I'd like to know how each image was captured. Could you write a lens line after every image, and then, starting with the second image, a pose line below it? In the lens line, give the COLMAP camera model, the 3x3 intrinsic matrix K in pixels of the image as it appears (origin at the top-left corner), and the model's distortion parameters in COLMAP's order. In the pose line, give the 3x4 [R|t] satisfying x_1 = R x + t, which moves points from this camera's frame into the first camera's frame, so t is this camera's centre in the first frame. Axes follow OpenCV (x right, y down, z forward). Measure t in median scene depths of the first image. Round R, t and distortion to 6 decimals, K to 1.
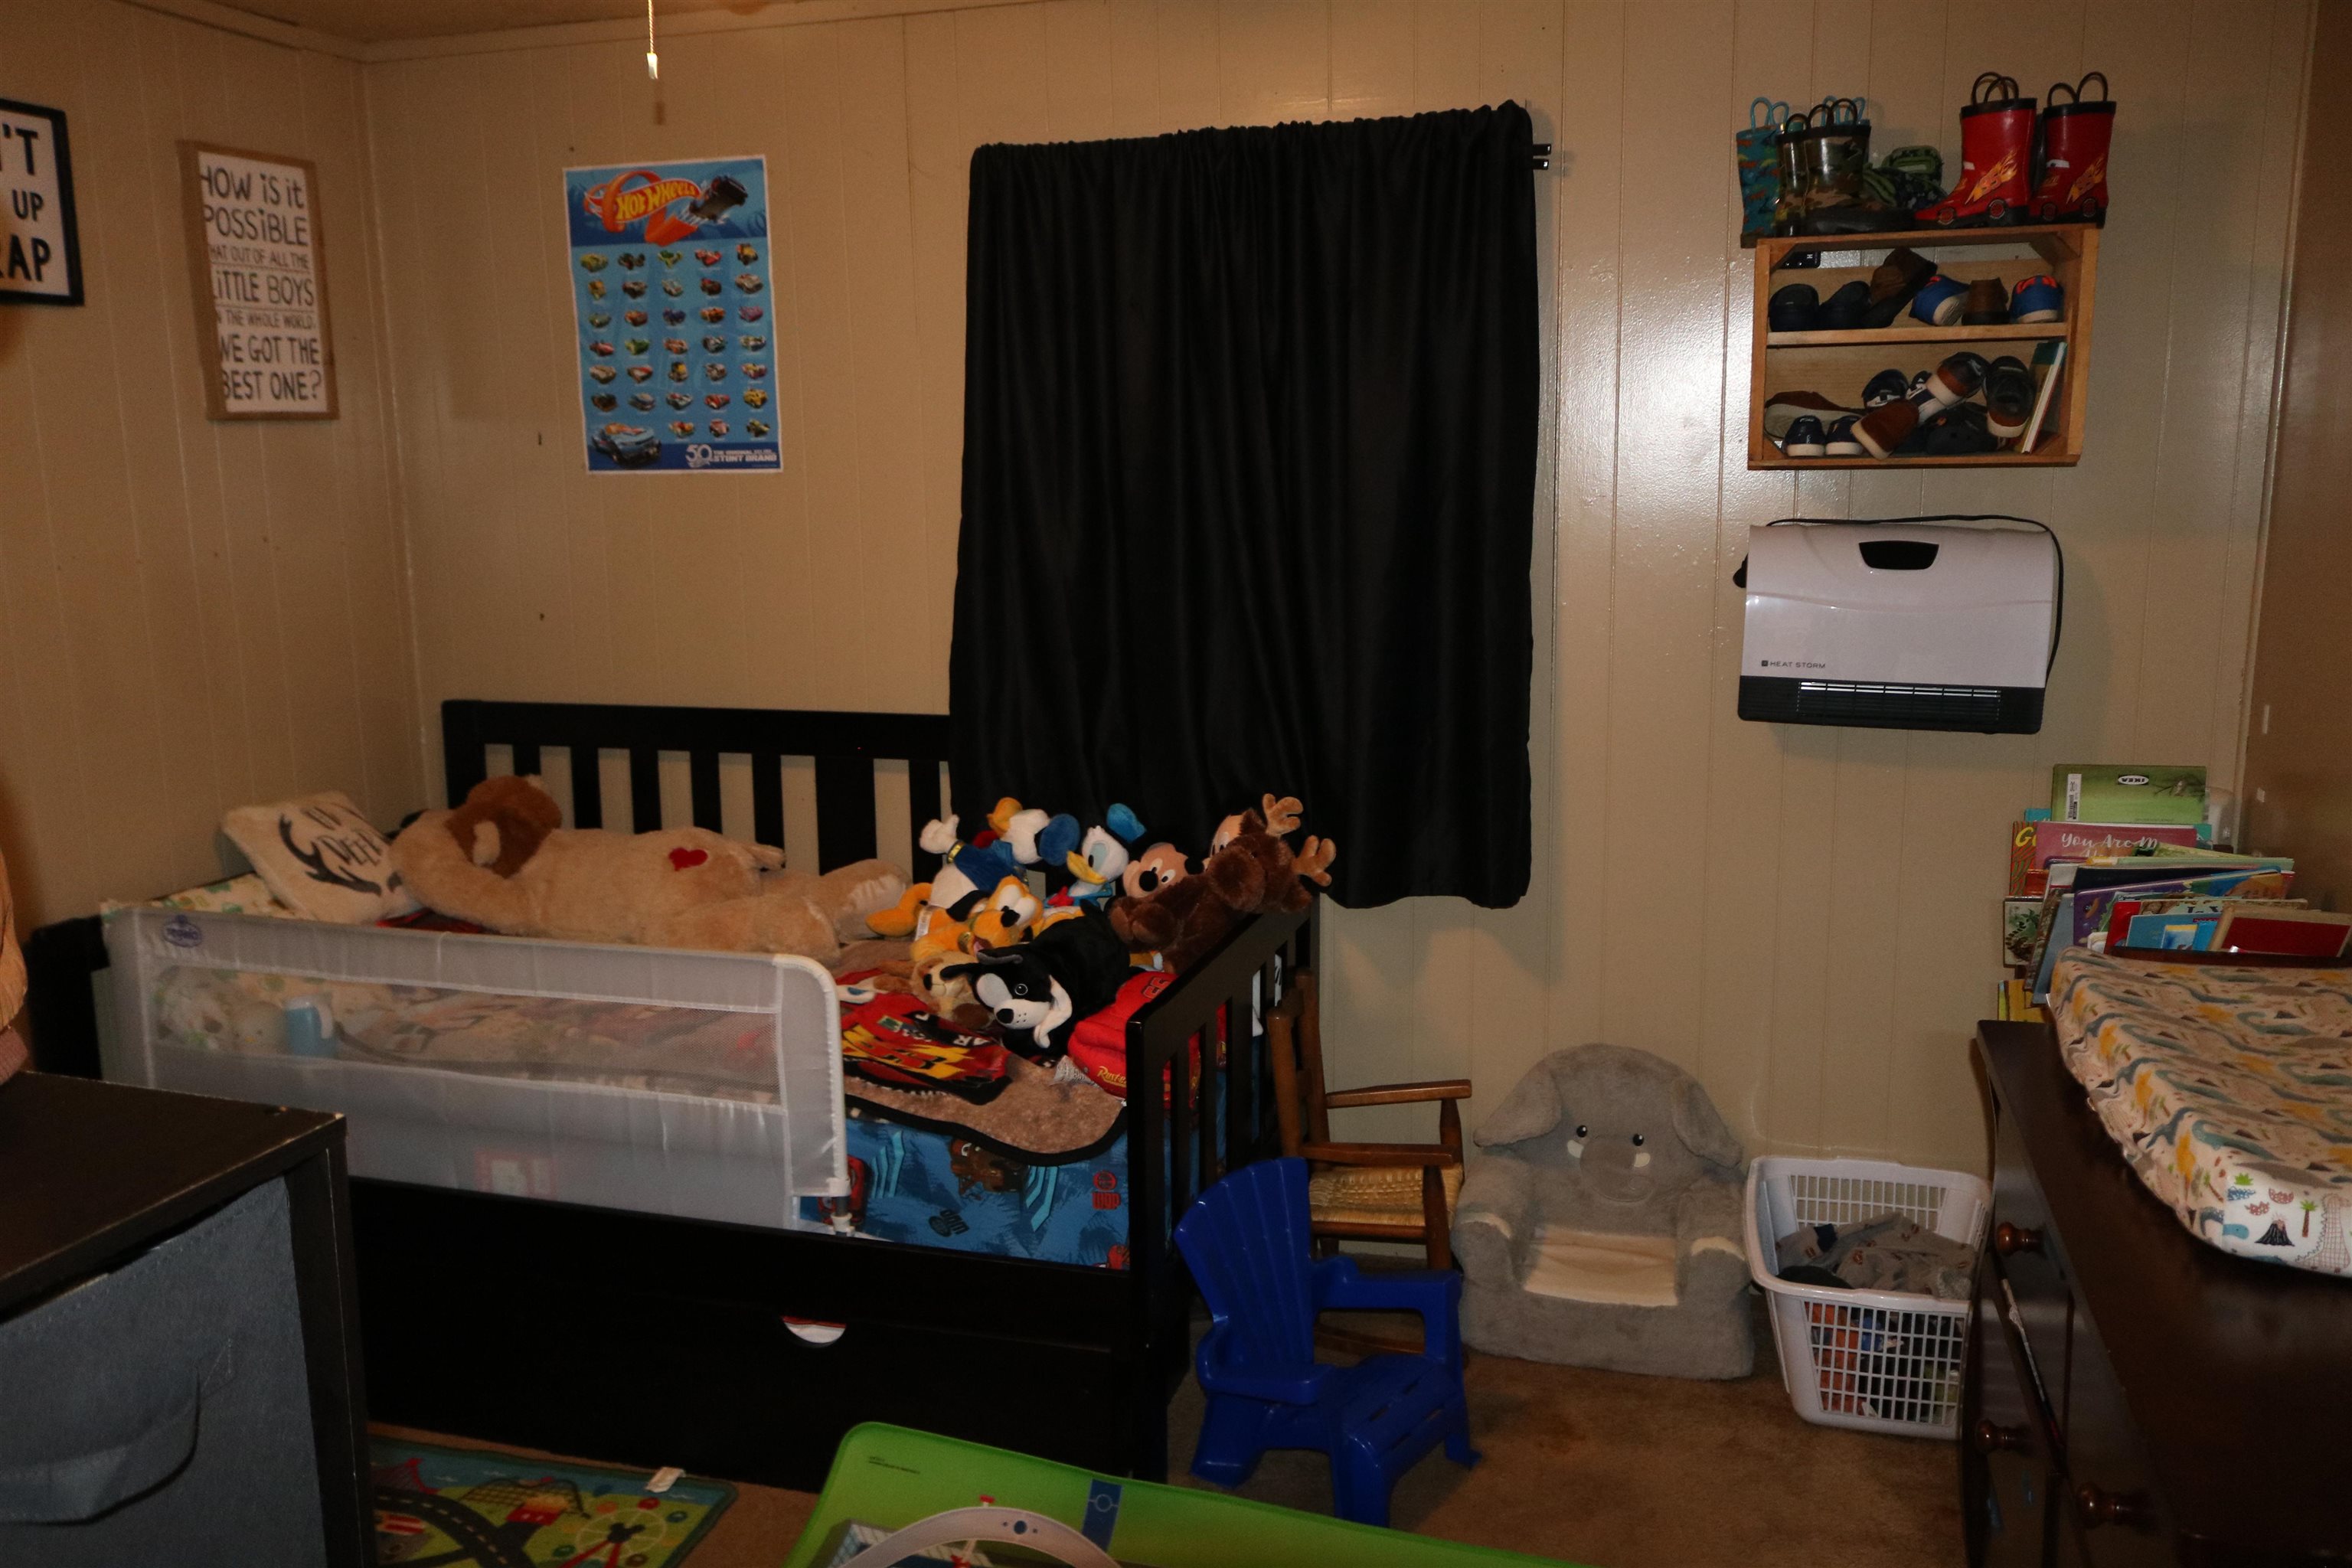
lens RADIAL K [[1876.5, 0, 1177.7], [0, 1876.5, 777.3], [0, 0, 1]] dist [-0.002486, -0.002684]
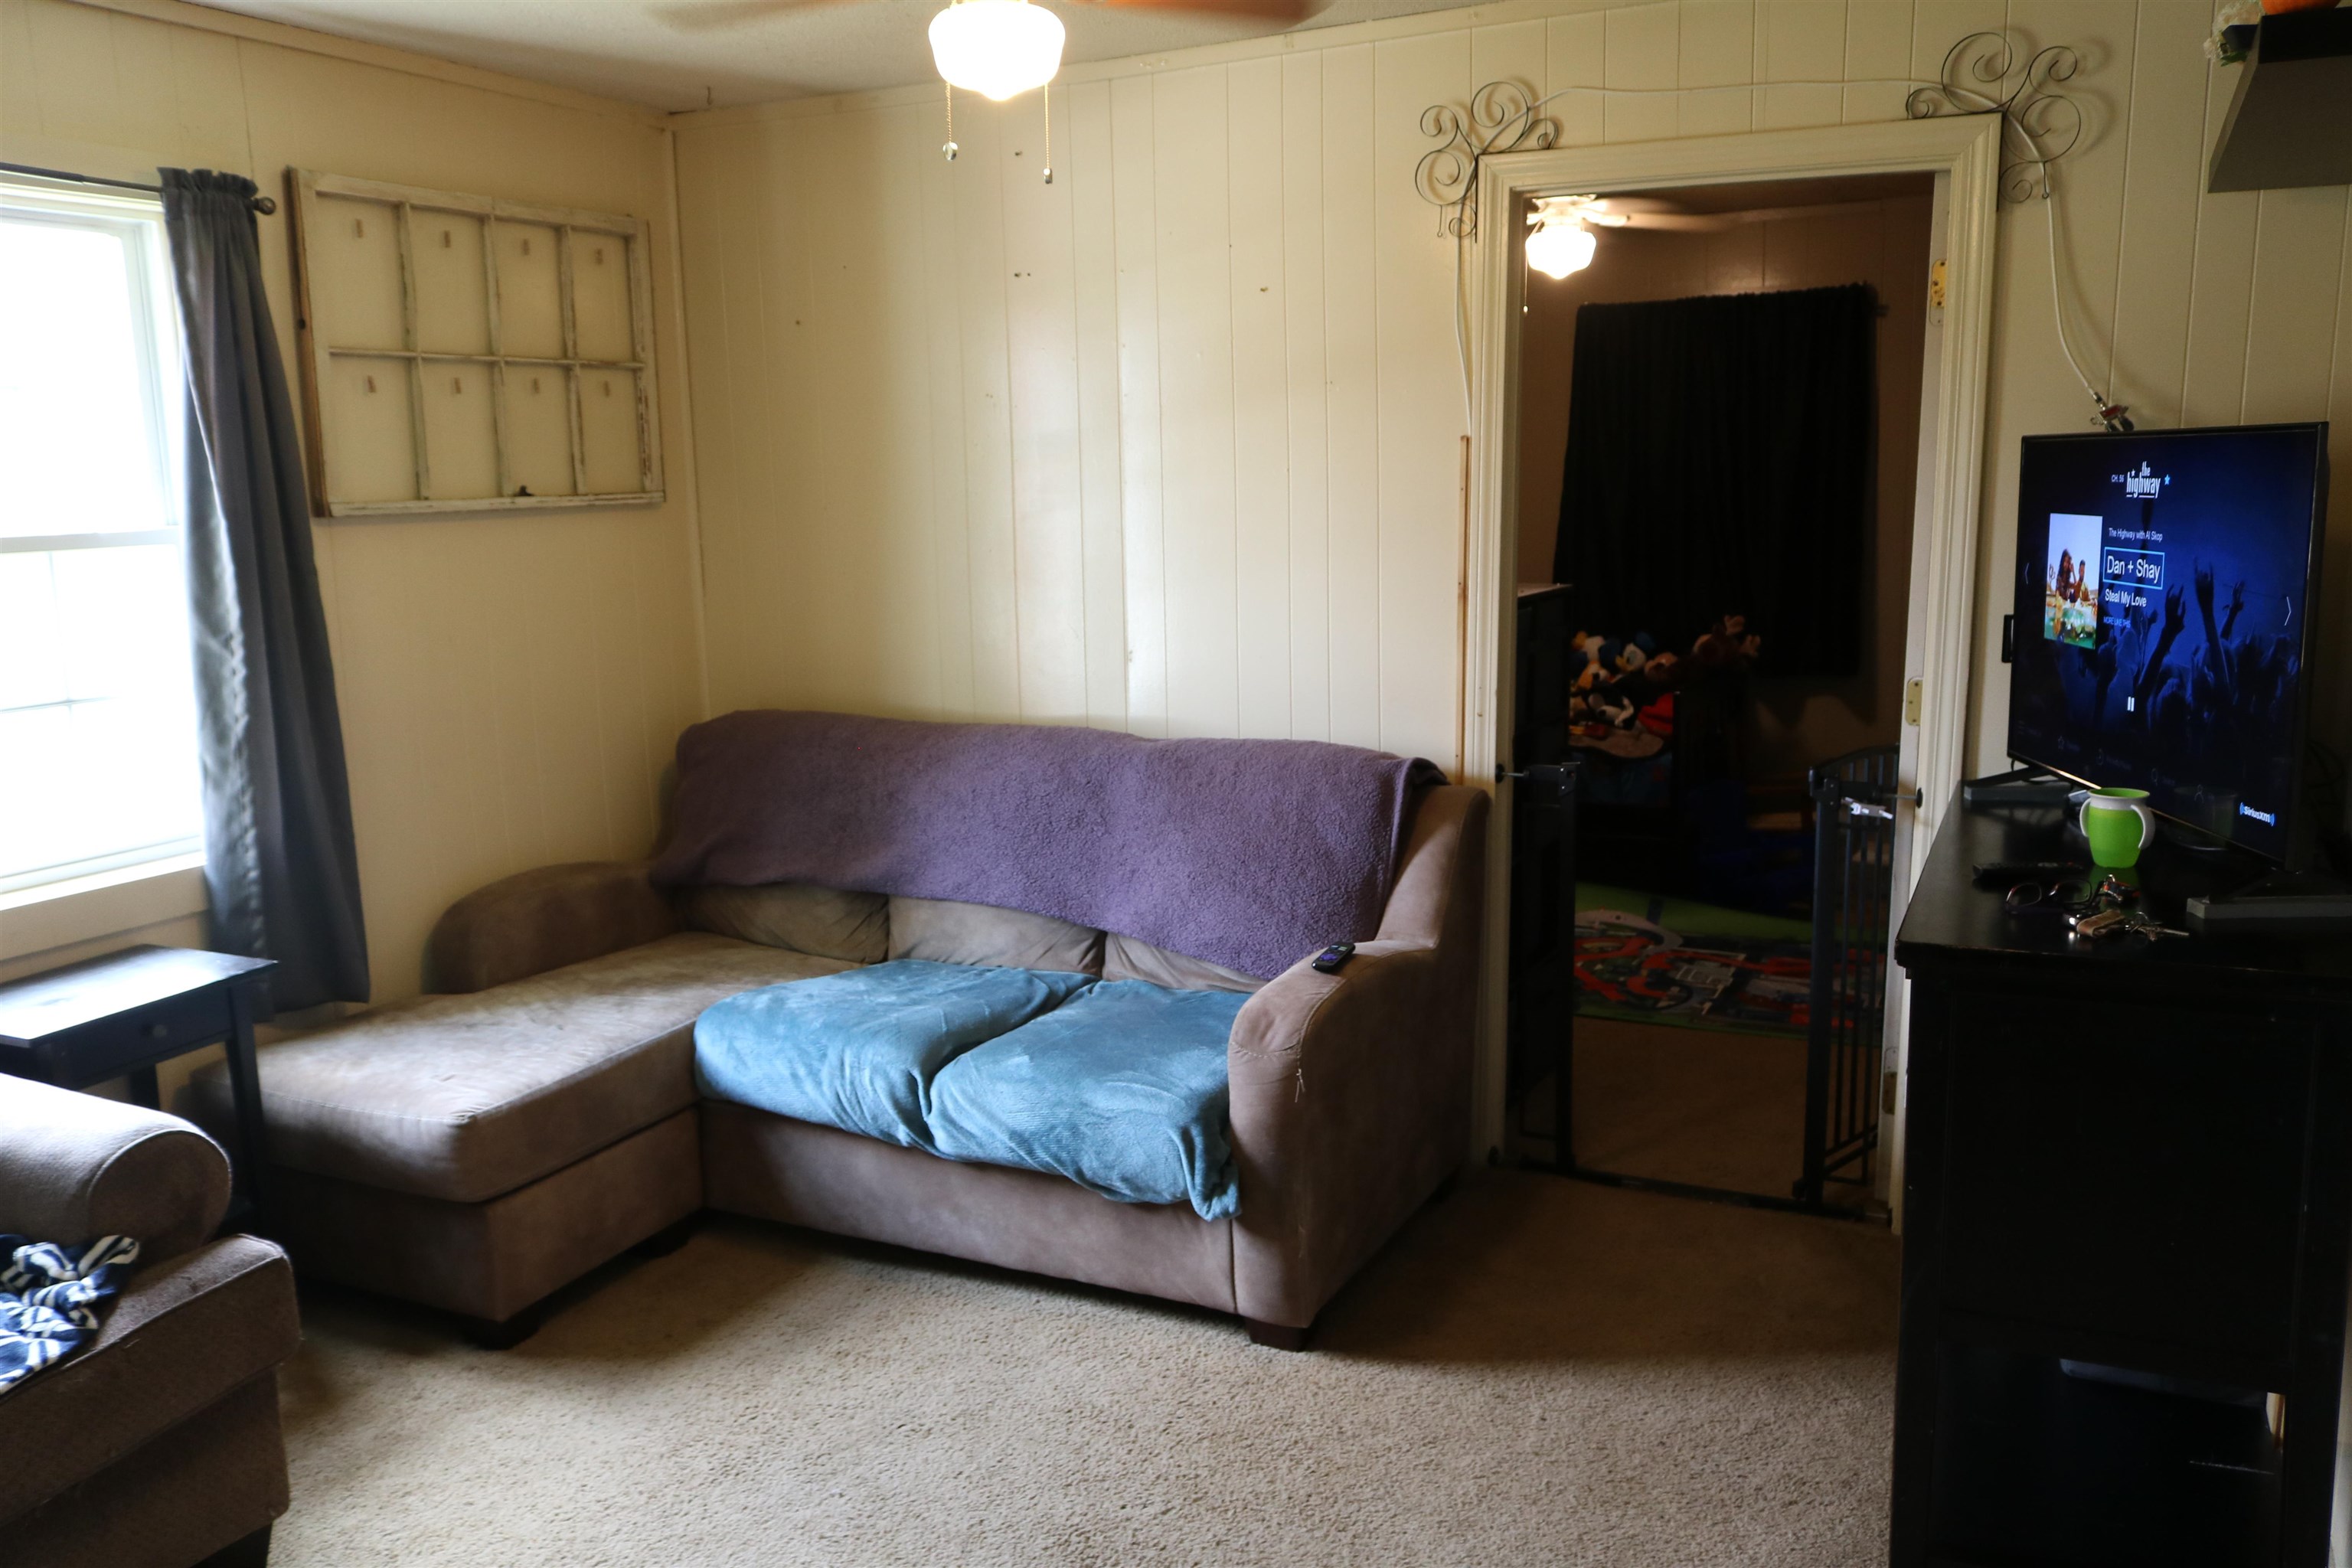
lens RADIAL K [[1876.5, 0, 1174.8], [0, 1876.5, 795.0], [0, 0, 1]] dist [-0.002486, -0.002684]
pose [[0.983062, 0.023884, -0.181709, -0.167667], [-0.022930, 0.999710, 0.007347, 0.201643], [0.181832, -0.003056, 0.983325, -1.146473]]
